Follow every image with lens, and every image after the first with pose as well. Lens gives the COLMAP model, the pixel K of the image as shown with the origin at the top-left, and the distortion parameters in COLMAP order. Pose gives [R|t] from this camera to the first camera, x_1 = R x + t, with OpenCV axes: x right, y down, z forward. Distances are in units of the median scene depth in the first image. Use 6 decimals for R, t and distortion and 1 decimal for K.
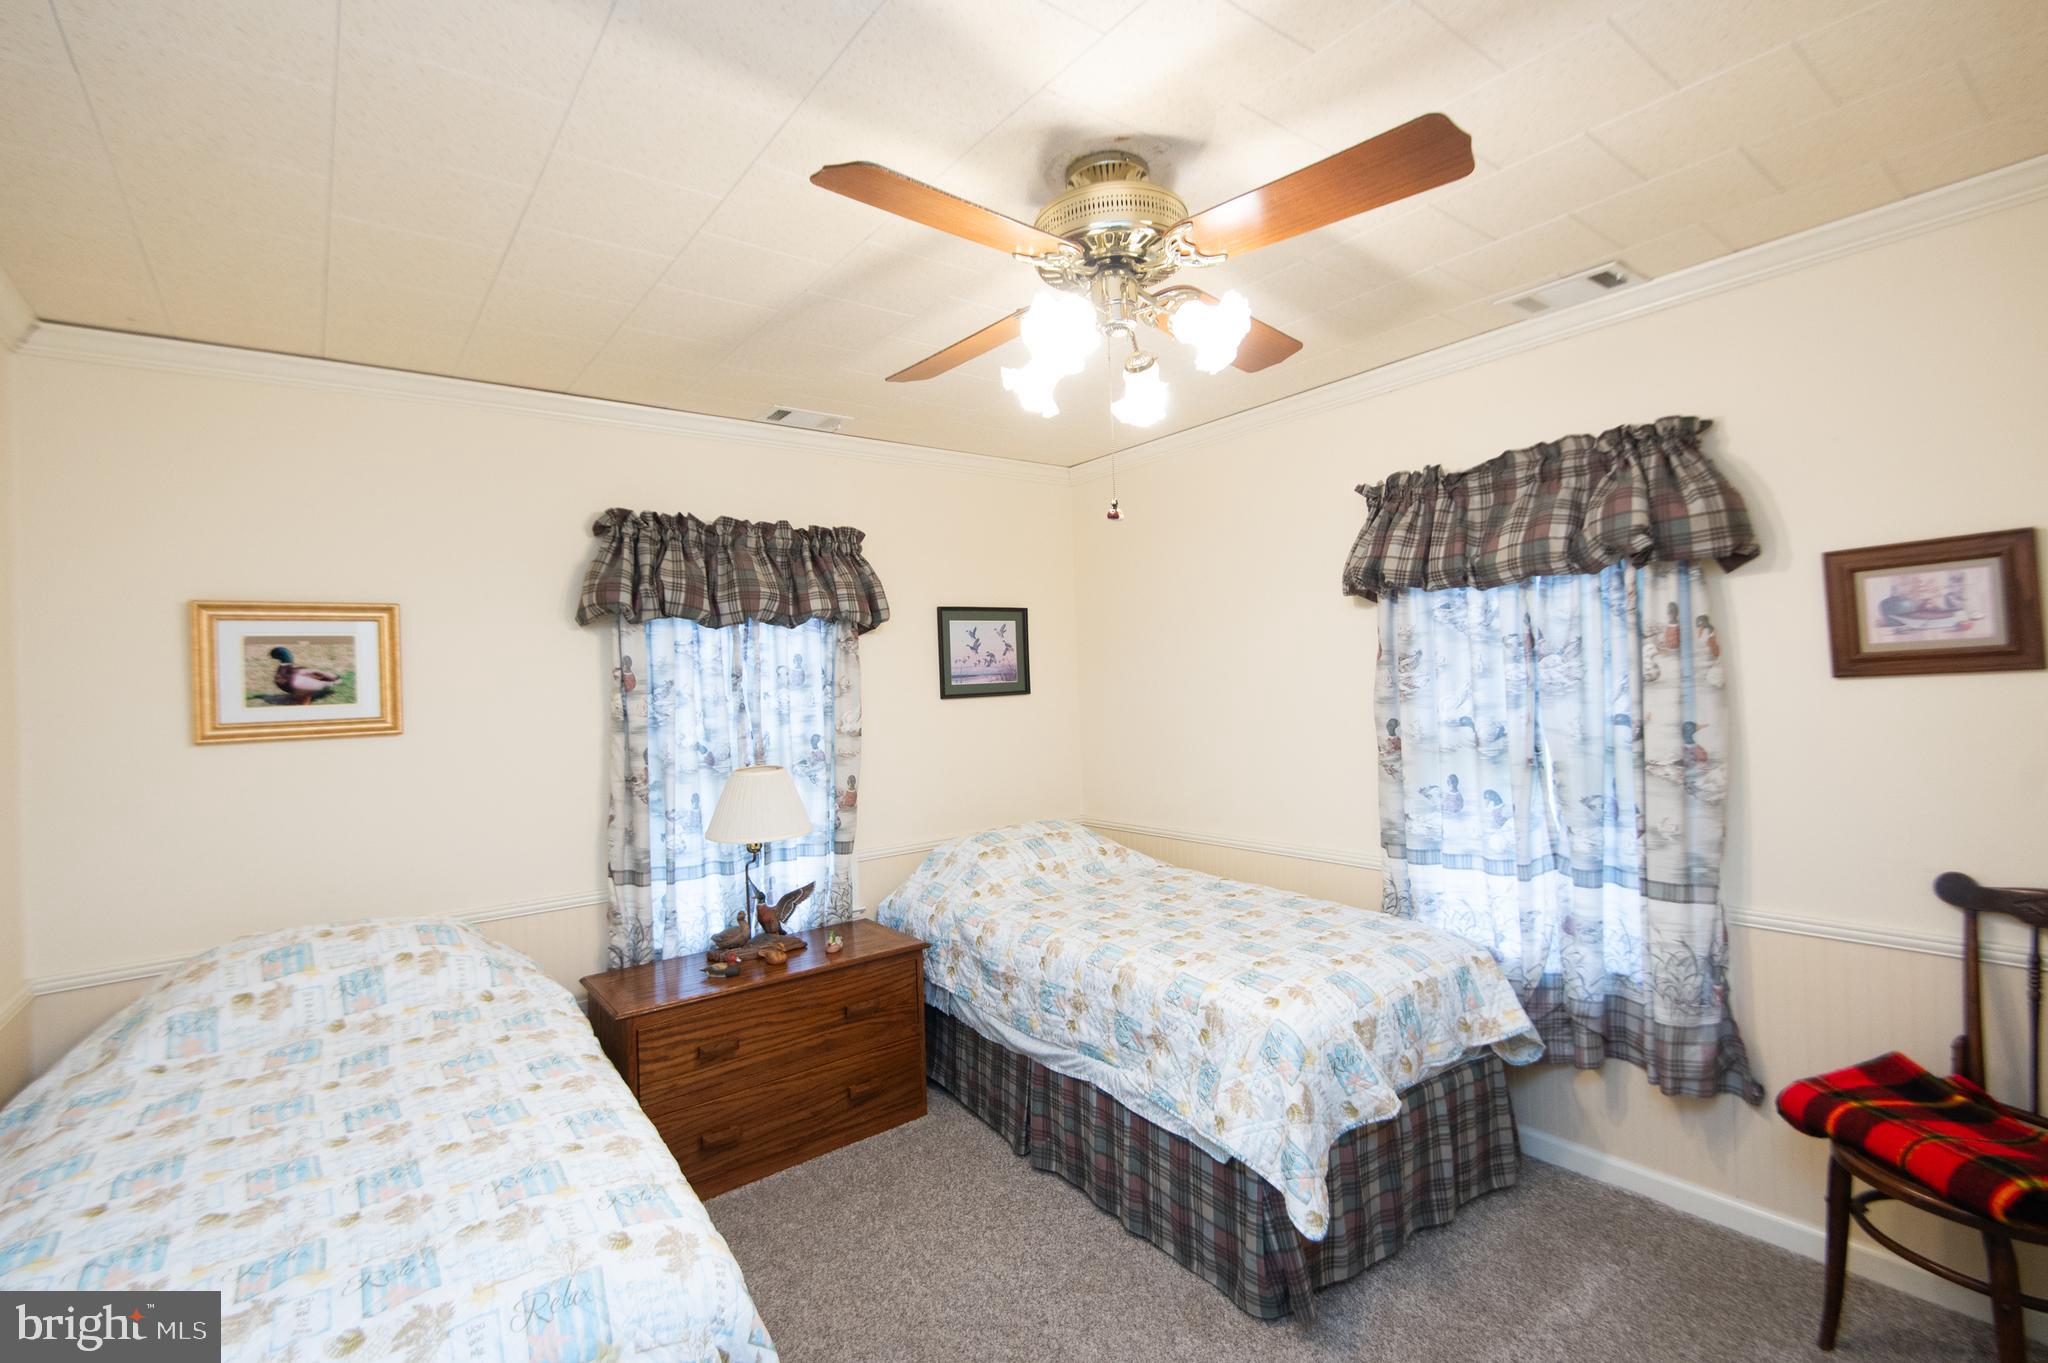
lens RADIAL K [[932.3, 0, 1030.0], [0, 932.3, 677.7], [0, 0, 1]] dist [0.047871, -0.032764]
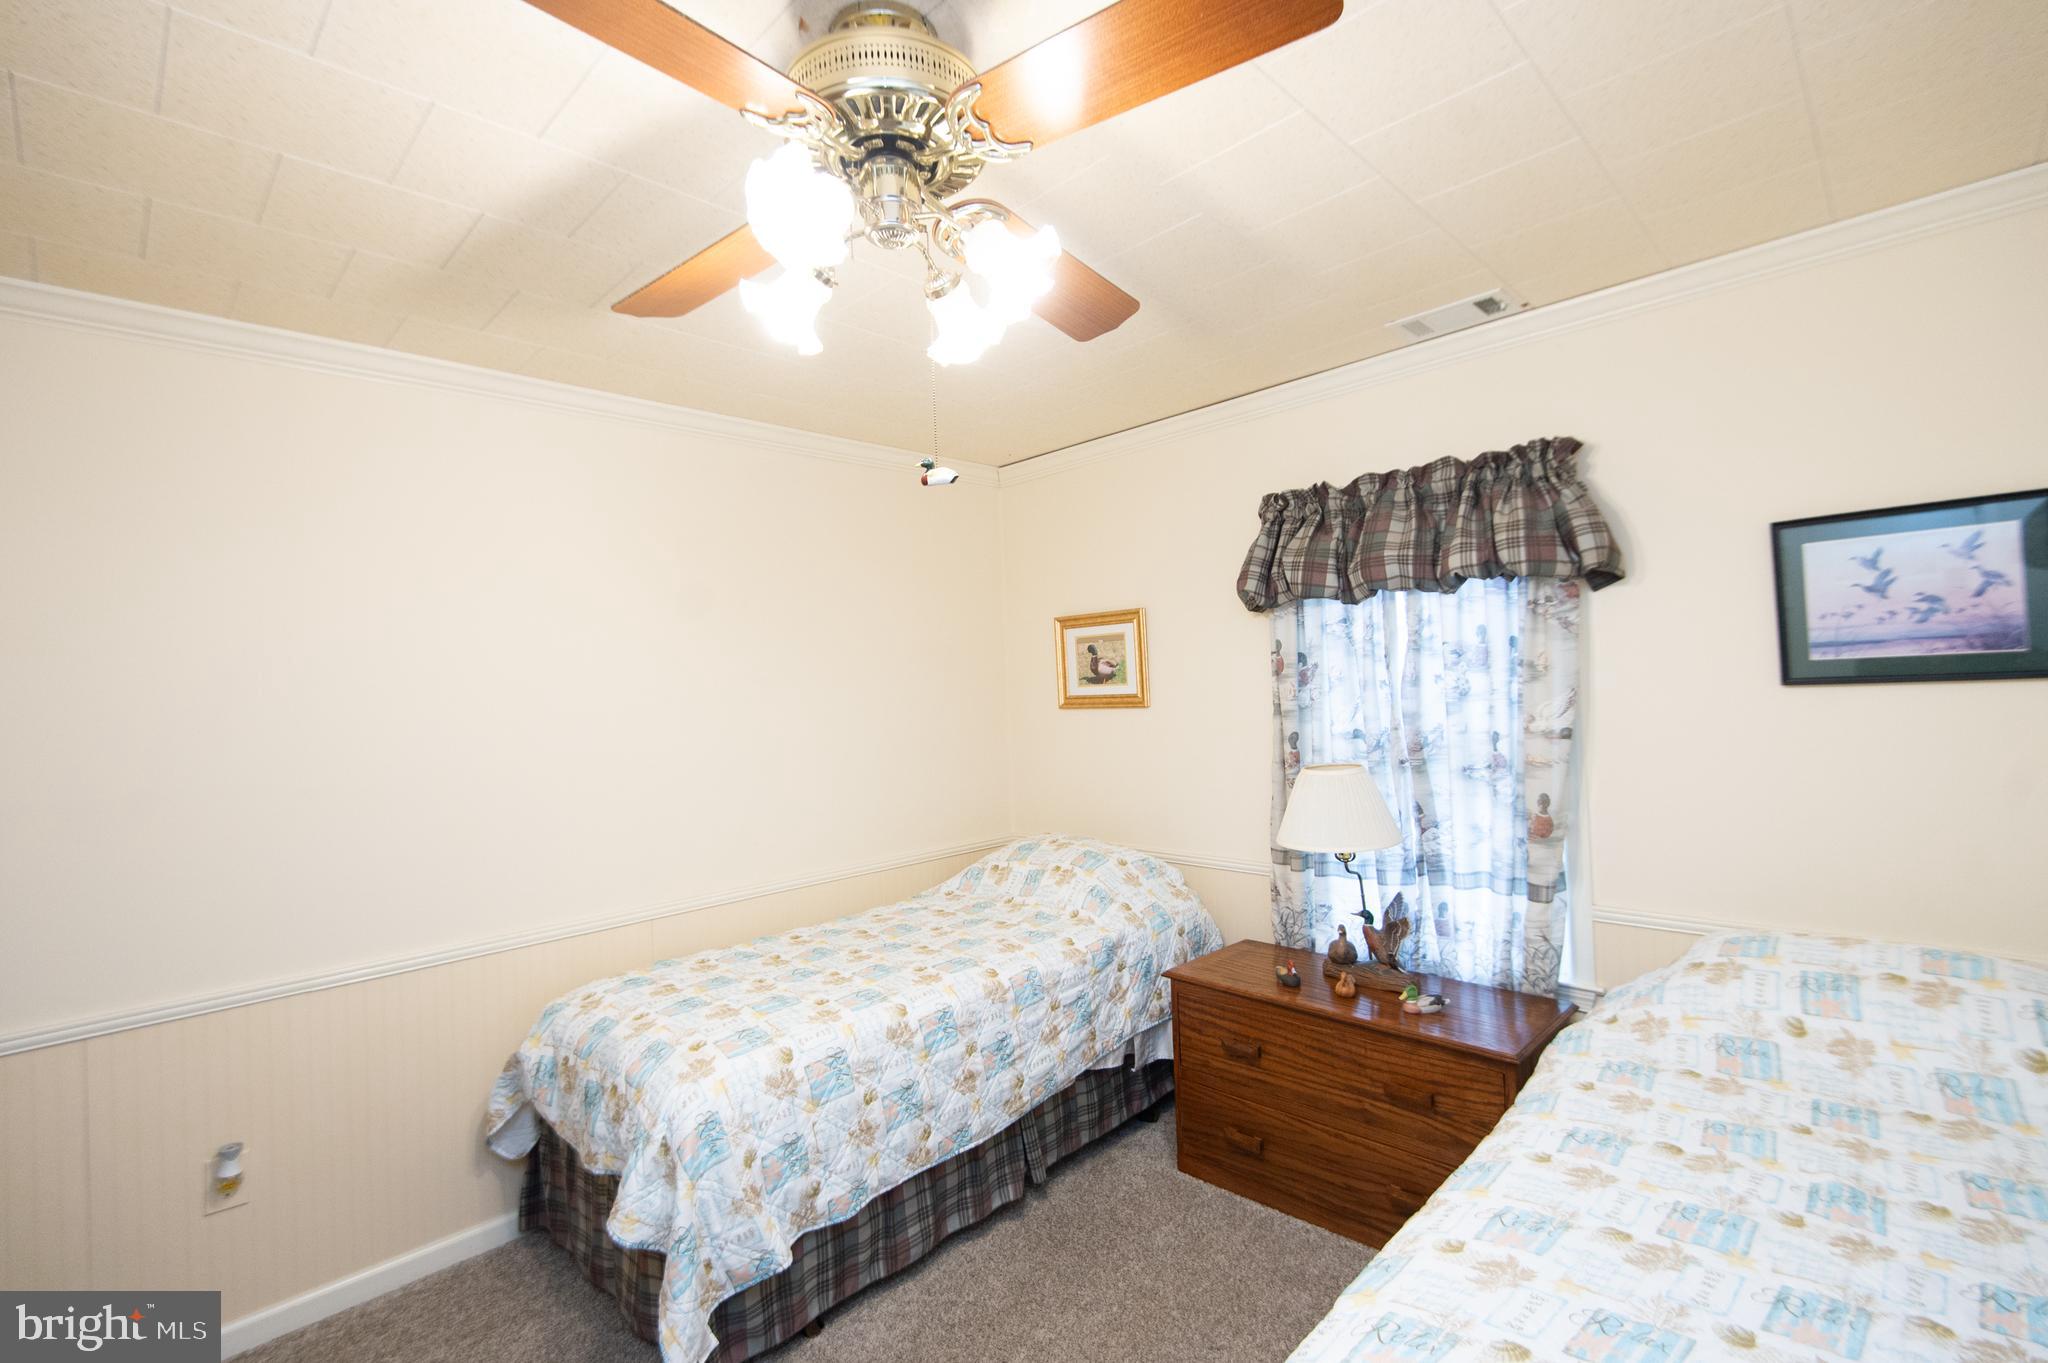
lens RADIAL K [[932.3, 0, 1030.0], [0, 932.3, 677.7], [0, 0, 1]] dist [0.047871, -0.032764]
pose [[0.133102, 0.002453, -0.991099, 0.409591], [0.019141, 0.999804, 0.005045, 0.006352], [0.990918, -0.019642, 0.133029, 0.467881]]
